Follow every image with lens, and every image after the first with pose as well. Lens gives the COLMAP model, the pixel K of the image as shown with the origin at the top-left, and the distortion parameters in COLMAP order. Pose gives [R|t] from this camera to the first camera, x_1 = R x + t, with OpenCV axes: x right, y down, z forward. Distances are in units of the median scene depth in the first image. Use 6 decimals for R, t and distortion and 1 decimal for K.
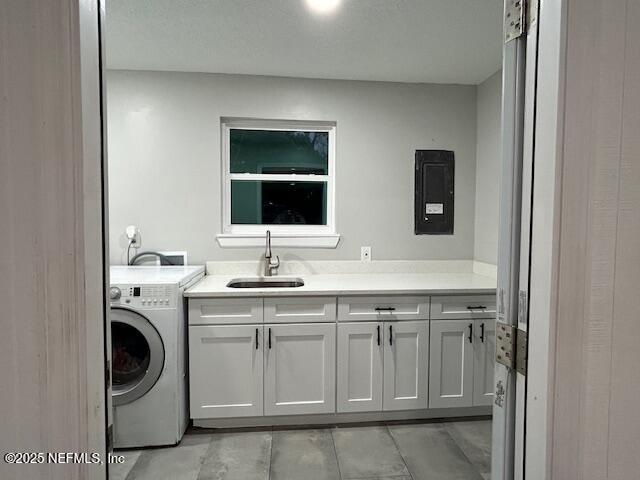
lens RADIAL K [[359.7, 0, 320.0], [0, 359.7, 240.0], [0, 0, 1]] dist [0.000156, -0.000237]
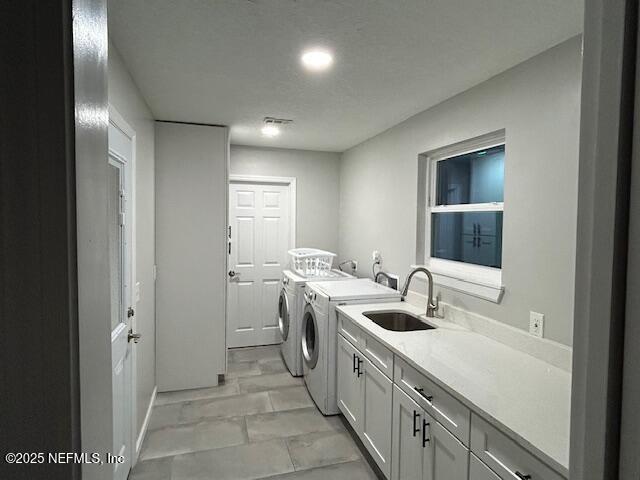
lens RADIAL K [[359.7, 0, 320.0], [0, 359.7, 240.0], [0, 0, 1]] dist [0.000156, -0.000237]
pose [[0.194325, 0.049060, -0.979710, 0.681037], [-0.064848, 0.997206, 0.037074, -0.110039], [0.978791, 0.056328, 0.196963, 0.506987]]
